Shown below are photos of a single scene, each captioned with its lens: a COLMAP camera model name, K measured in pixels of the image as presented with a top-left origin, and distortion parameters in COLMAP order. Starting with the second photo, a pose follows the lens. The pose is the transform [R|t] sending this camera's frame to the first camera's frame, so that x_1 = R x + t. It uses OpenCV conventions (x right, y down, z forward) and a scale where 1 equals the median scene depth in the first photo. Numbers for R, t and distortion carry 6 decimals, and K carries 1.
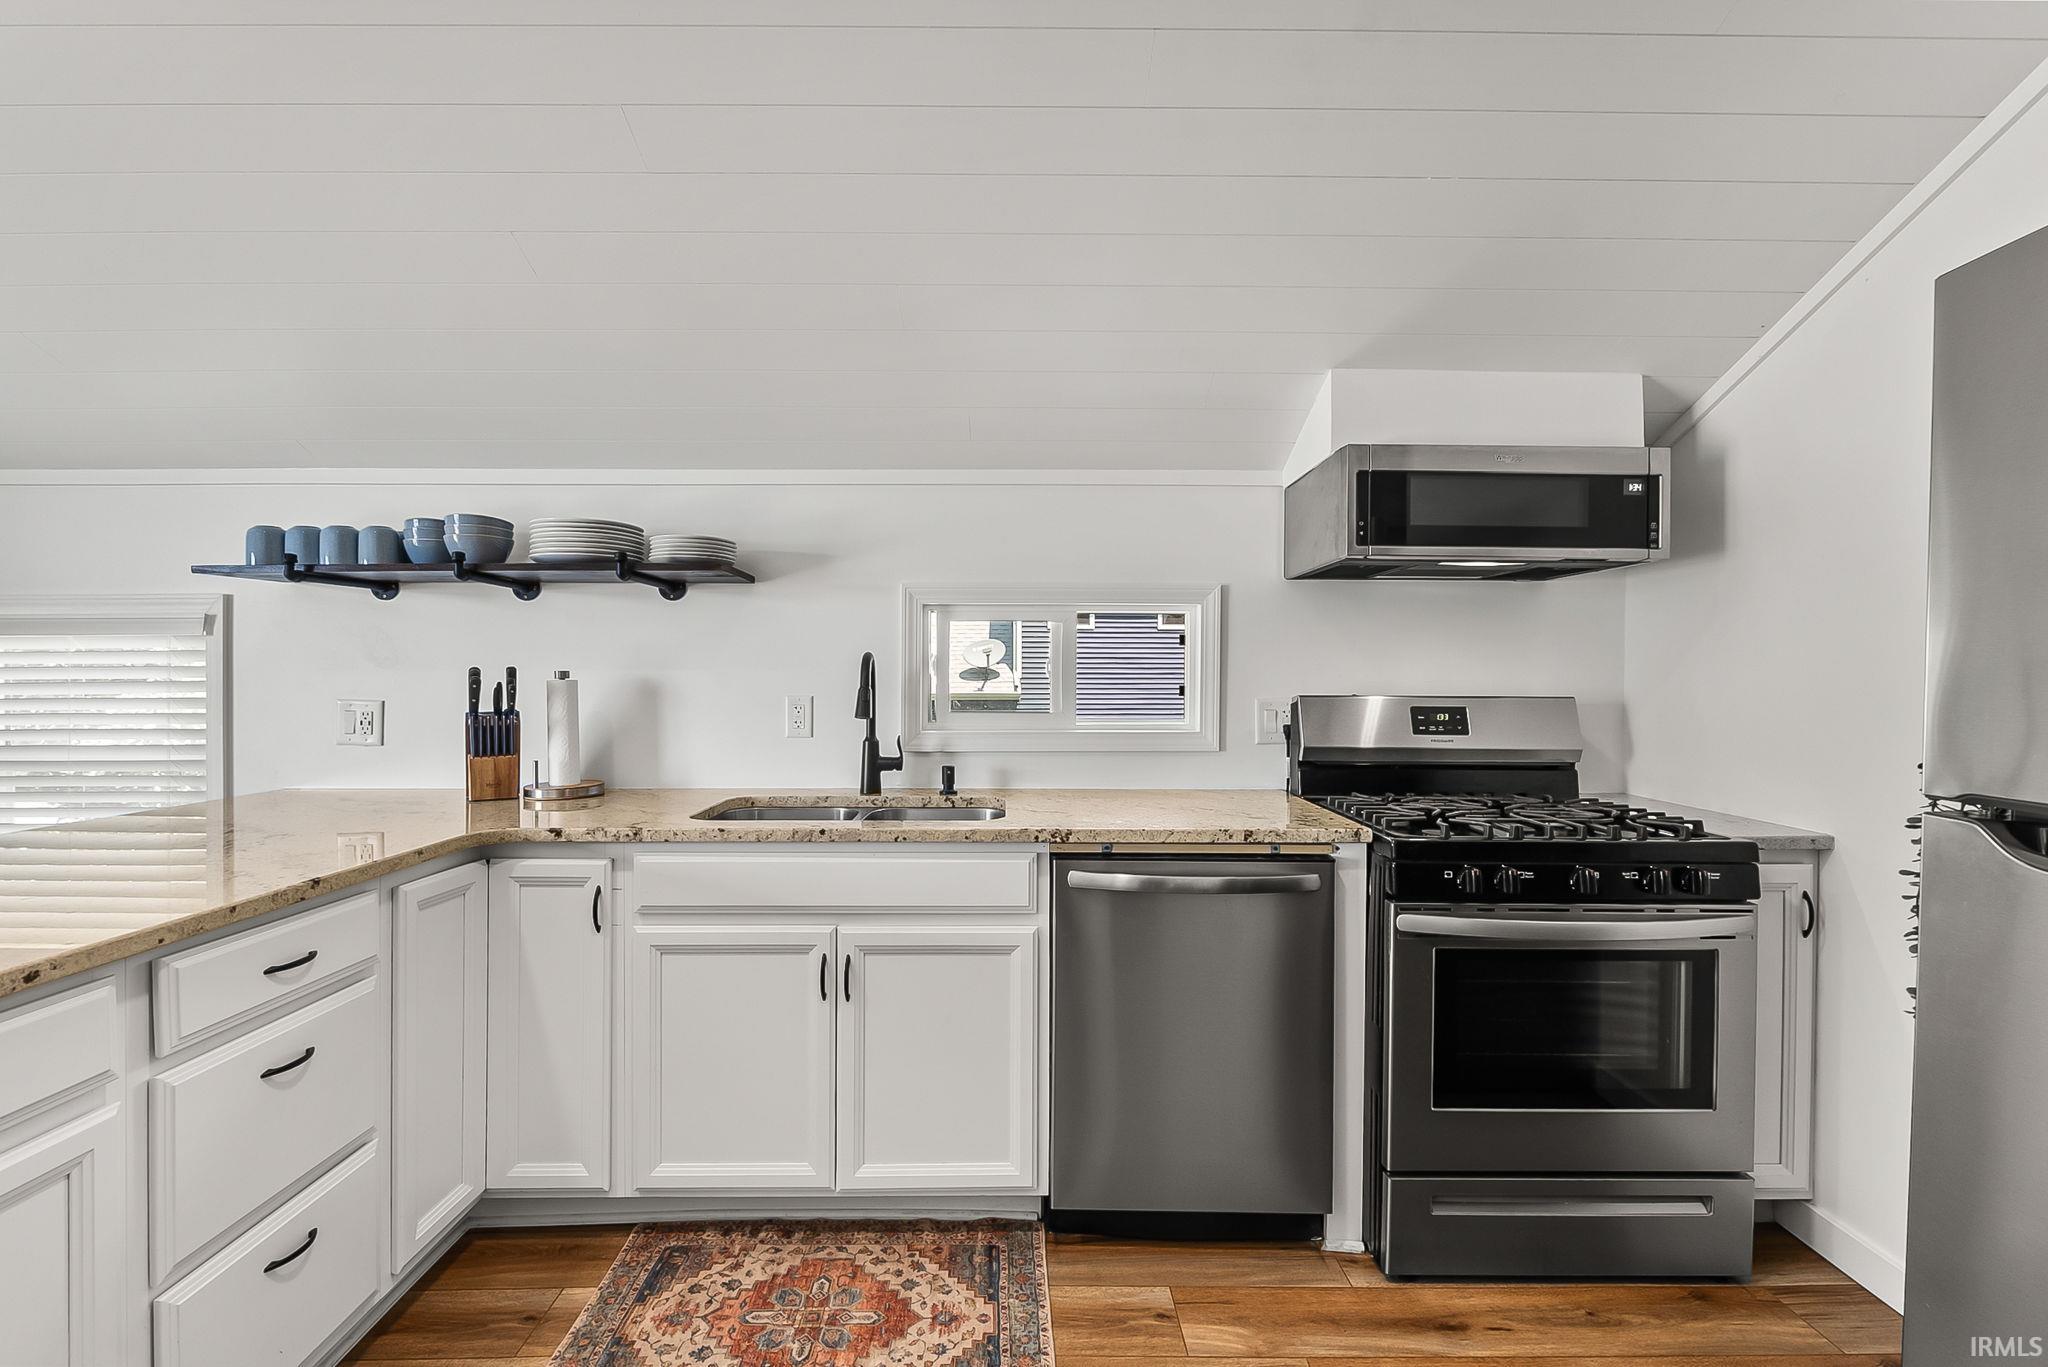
lens RADIAL K [[868.3, 0, 1016.3], [0, 868.3, 682.6], [0, 0, 1]] dist [-0.008140, -0.000389]
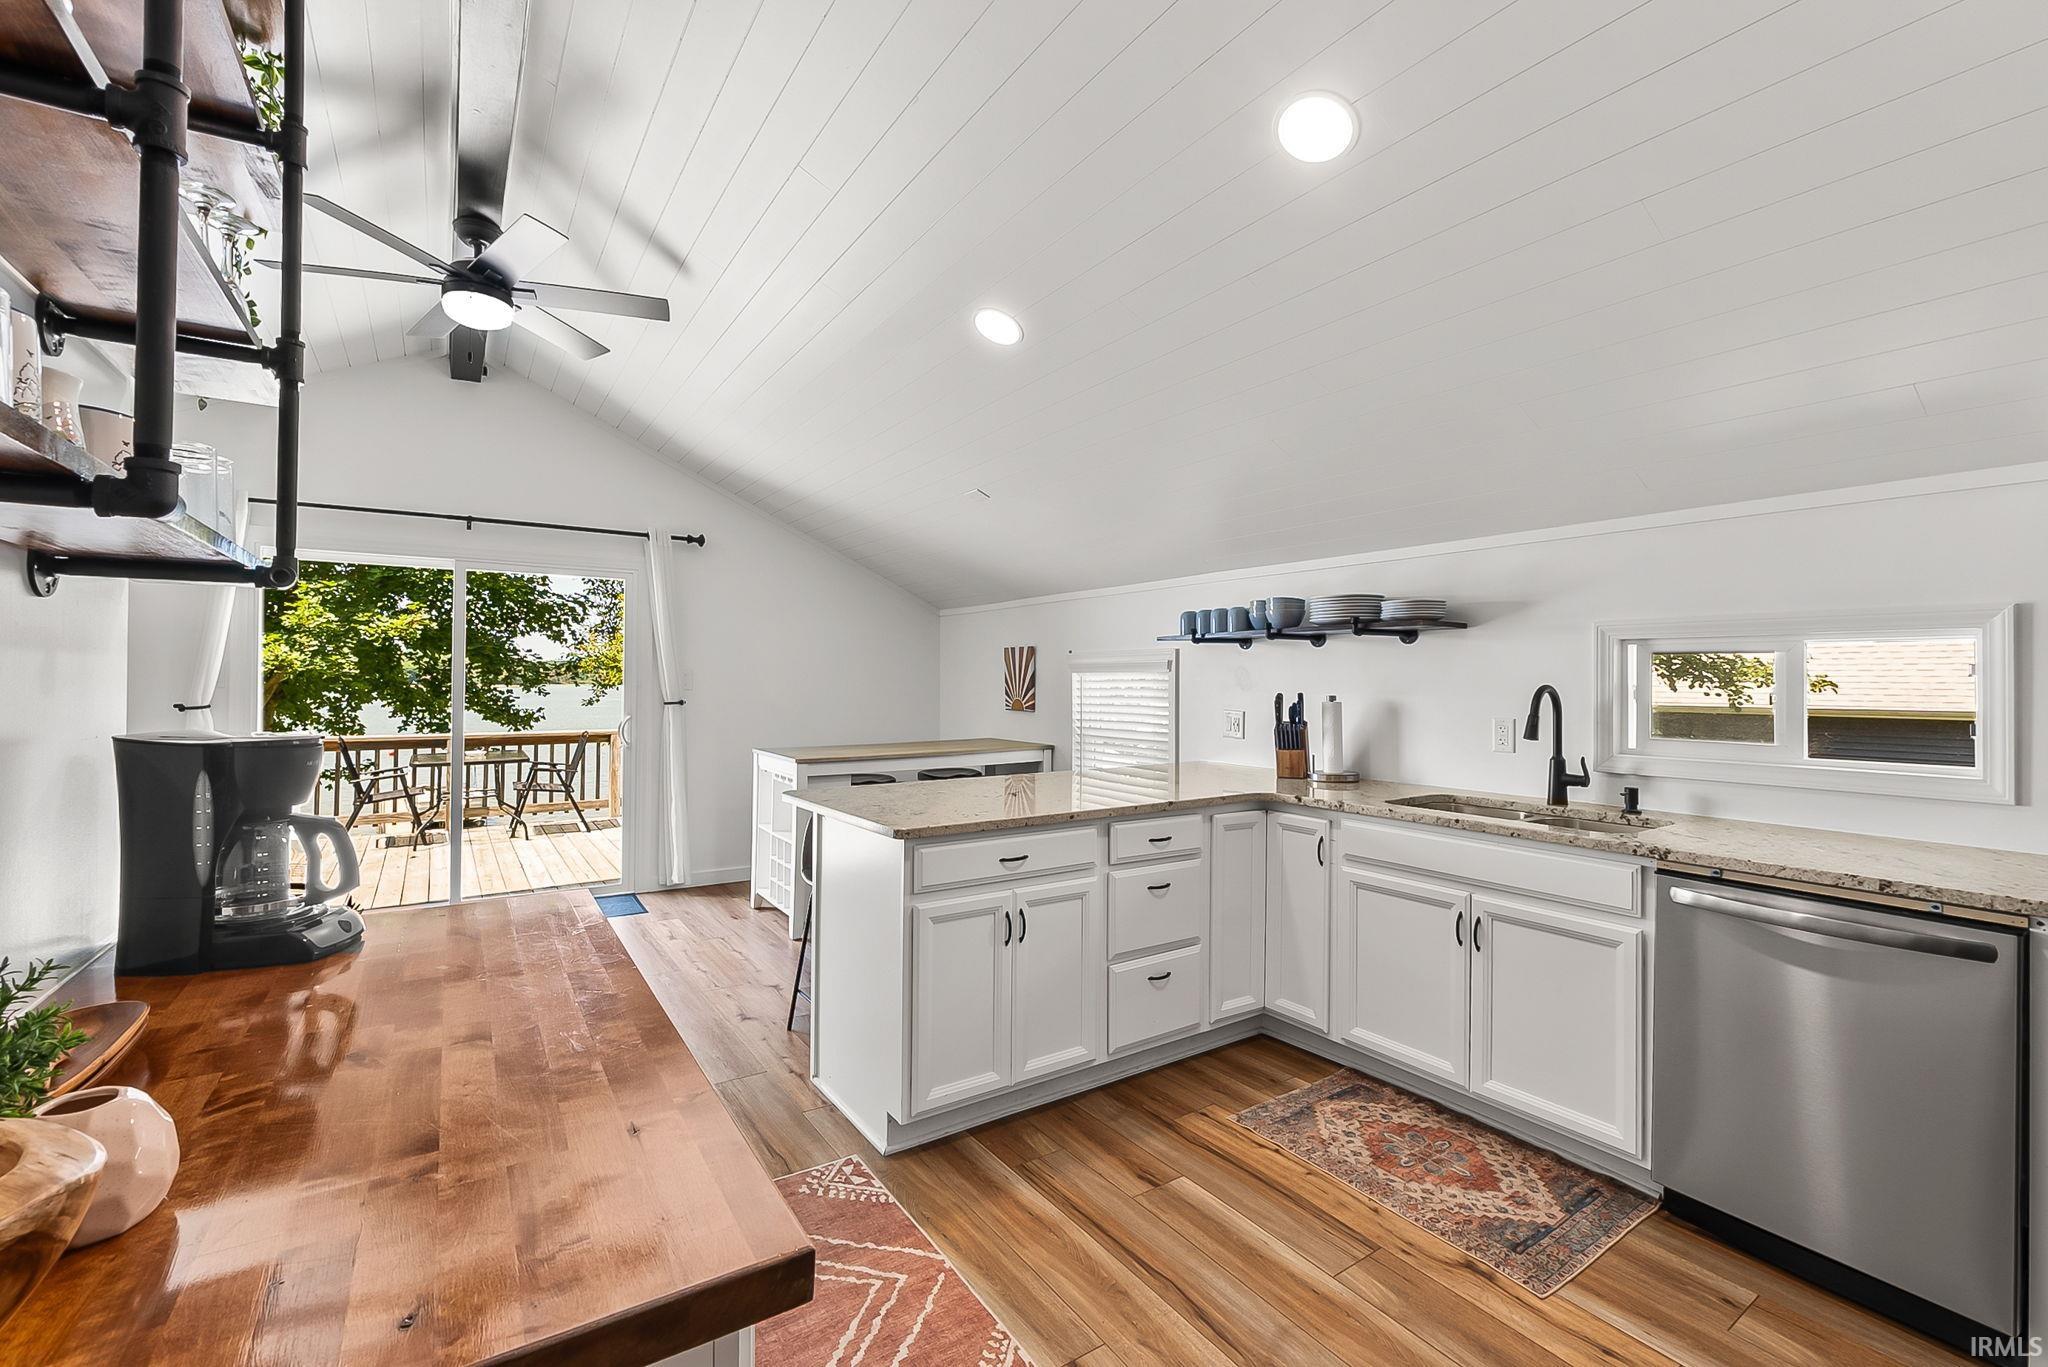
lens RADIAL K [[868.3, 0, 1008.7], [0, 868.3, 676.2], [0, 0, 1]] dist [-0.008140, -0.000389]
pose [[0.531503, -0.001901, -0.847054, 0.543145], [-0.006621, 0.999958, -0.006398, -0.041619], [0.847030, 0.009009, 0.531468, -0.319176]]
